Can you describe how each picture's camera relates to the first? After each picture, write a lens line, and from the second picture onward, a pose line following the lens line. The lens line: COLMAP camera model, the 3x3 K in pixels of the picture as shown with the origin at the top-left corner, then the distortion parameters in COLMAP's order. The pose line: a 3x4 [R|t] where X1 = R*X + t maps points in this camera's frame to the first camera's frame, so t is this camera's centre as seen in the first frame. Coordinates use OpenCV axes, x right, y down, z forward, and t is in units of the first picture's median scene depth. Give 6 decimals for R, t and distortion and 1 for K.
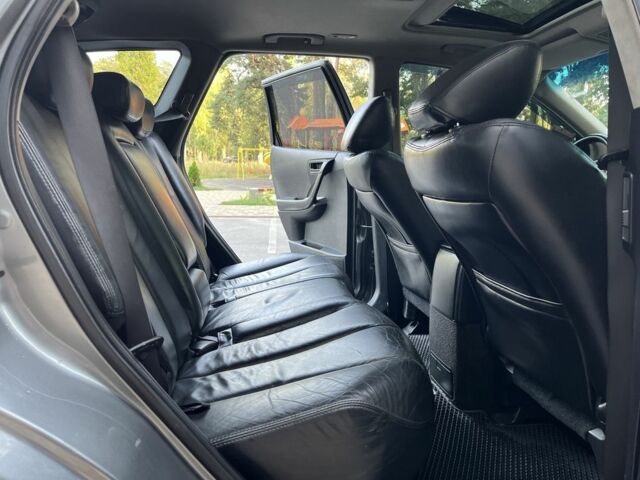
lens RADIAL K [[486.3, 0, 321.1], [0, 486.3, 240.6], [0, 0, 1]] dist [0.083005, -0.109678]
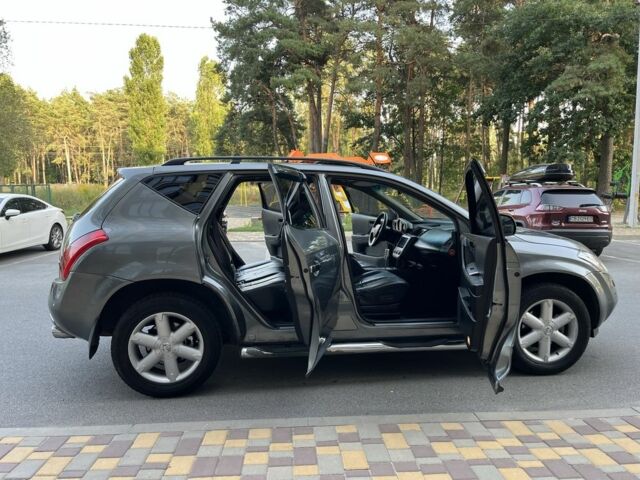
lens RADIAL K [[486.3, 0, 321.1], [0, 486.3, 240.6], [0, 0, 1]] dist [0.083005, -0.109678]
pose [[0.999858, -0.015748, -0.006056, 0.020209], [0.015459, 0.998864, -0.045071, 0.003973], [0.006759, 0.044971, 0.998965, -0.127173]]
